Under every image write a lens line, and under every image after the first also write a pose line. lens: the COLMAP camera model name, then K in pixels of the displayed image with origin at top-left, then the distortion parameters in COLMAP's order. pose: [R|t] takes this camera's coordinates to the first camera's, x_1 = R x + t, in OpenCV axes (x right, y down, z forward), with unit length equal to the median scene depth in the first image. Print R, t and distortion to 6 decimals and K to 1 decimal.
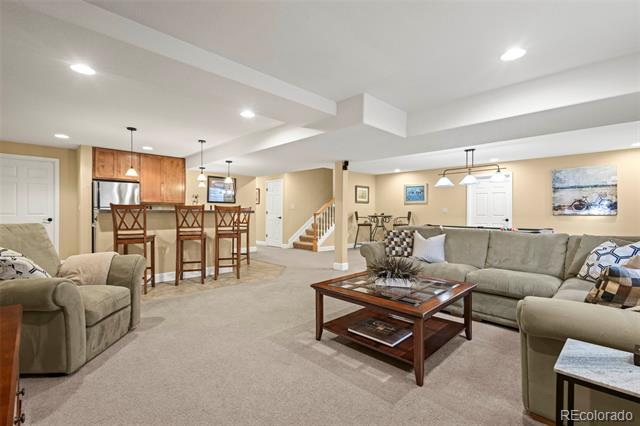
lens RADIAL K [[296.7, 0, 320.0], [0, 296.7, 213.0], [0, 0, 1]] dist [0.000580, 0.000215]
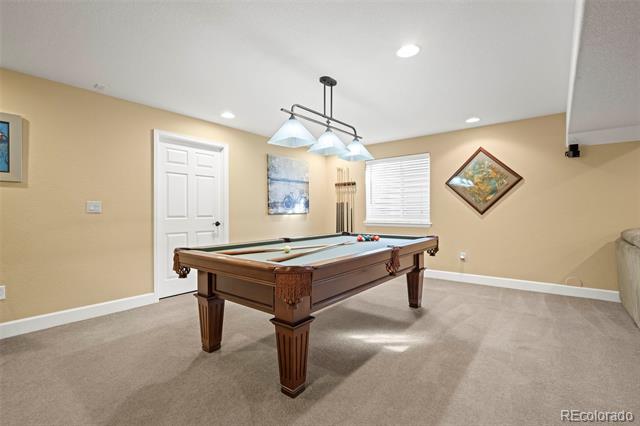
lens RADIAL K [[296.7, 0, 320.0], [0, 296.7, 213.0], [0, 0, 1]] dist [0.000580, 0.000215]
pose [[-0.125254, -0.007298, 0.992098, 0.014406], [0.005085, 0.999955, 0.007998, -0.001057], [-0.992112, 0.006047, -0.125211, 0.720090]]
